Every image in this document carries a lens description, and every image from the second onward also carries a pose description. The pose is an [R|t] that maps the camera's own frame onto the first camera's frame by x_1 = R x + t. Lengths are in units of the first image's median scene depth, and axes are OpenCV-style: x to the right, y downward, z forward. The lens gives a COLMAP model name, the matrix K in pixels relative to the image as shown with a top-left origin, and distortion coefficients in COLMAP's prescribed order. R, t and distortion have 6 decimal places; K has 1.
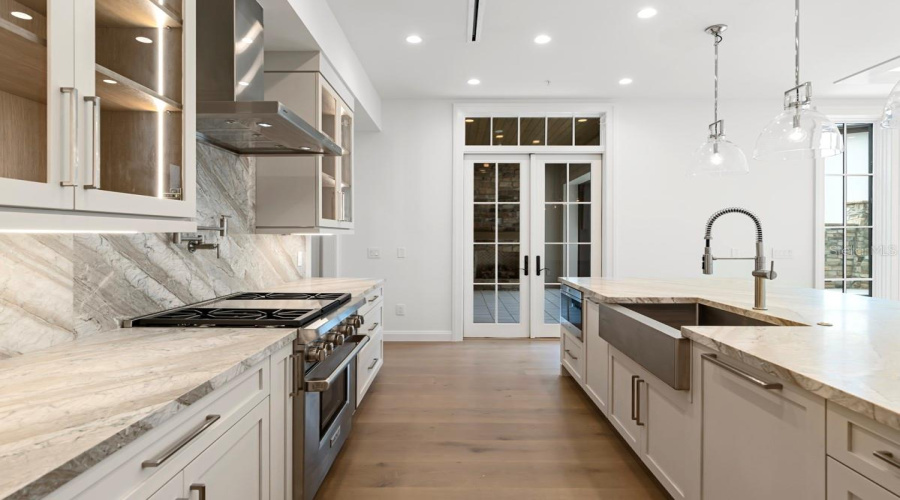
lens RADIAL K [[478.6, 0, 453.2], [0, 478.6, 241.2], [0, 0, 1]] dist [-0.001739, 0.002939]
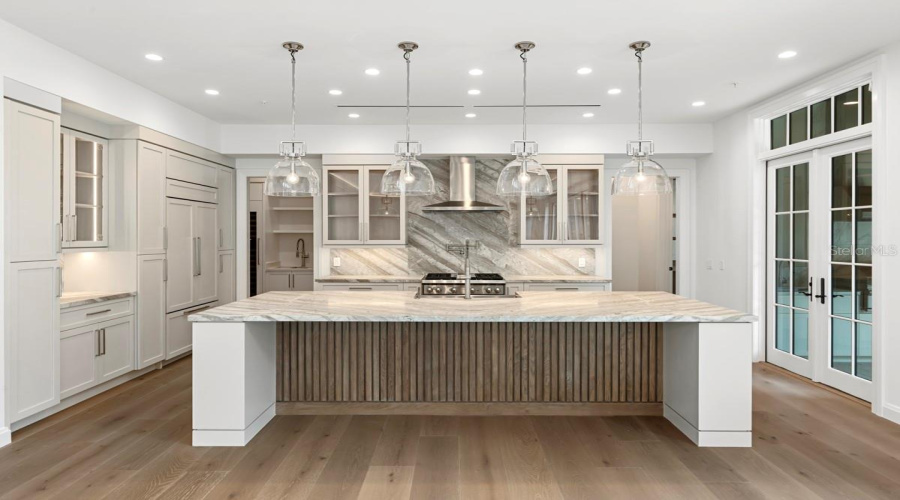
lens RADIAL K [[536.1, 0, 448.5], [0, 536.1, 245.2], [0, 0, 1]] dist [-0.003377, 0.002891]
pose [[-0.002323, 0.012640, -0.999917, 2.060406], [-0.009169, 0.999878, 0.012661, -0.055693], [0.999955, 0.009197, -0.002207, 0.767305]]
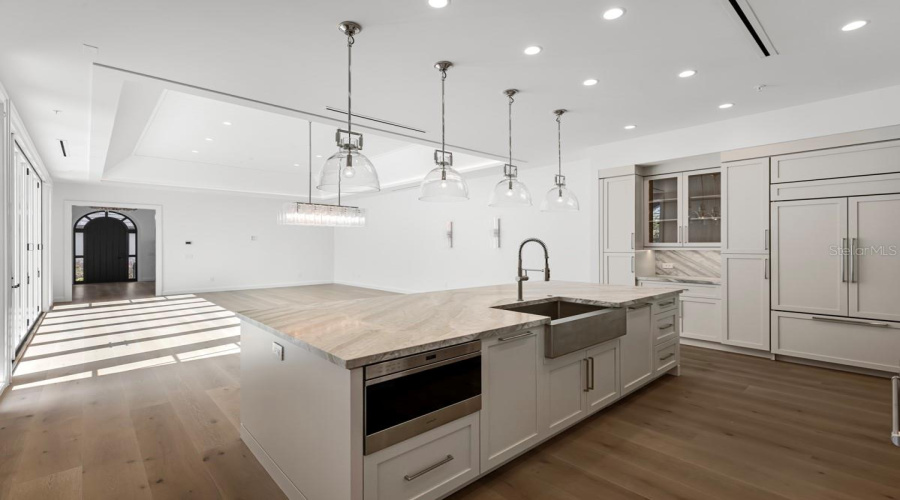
lens RADIAL K [[399.1, 0, 451.7], [0, 399.1, 250.4], [0, 0, 1]] dist [0.002810, -0.001806]
pose [[-0.677102, -0.008319, 0.735842, -0.163456], [0.008576, 0.999779, 0.019194, -0.045970], [-0.735840, 0.019307, -0.676881, 1.713107]]
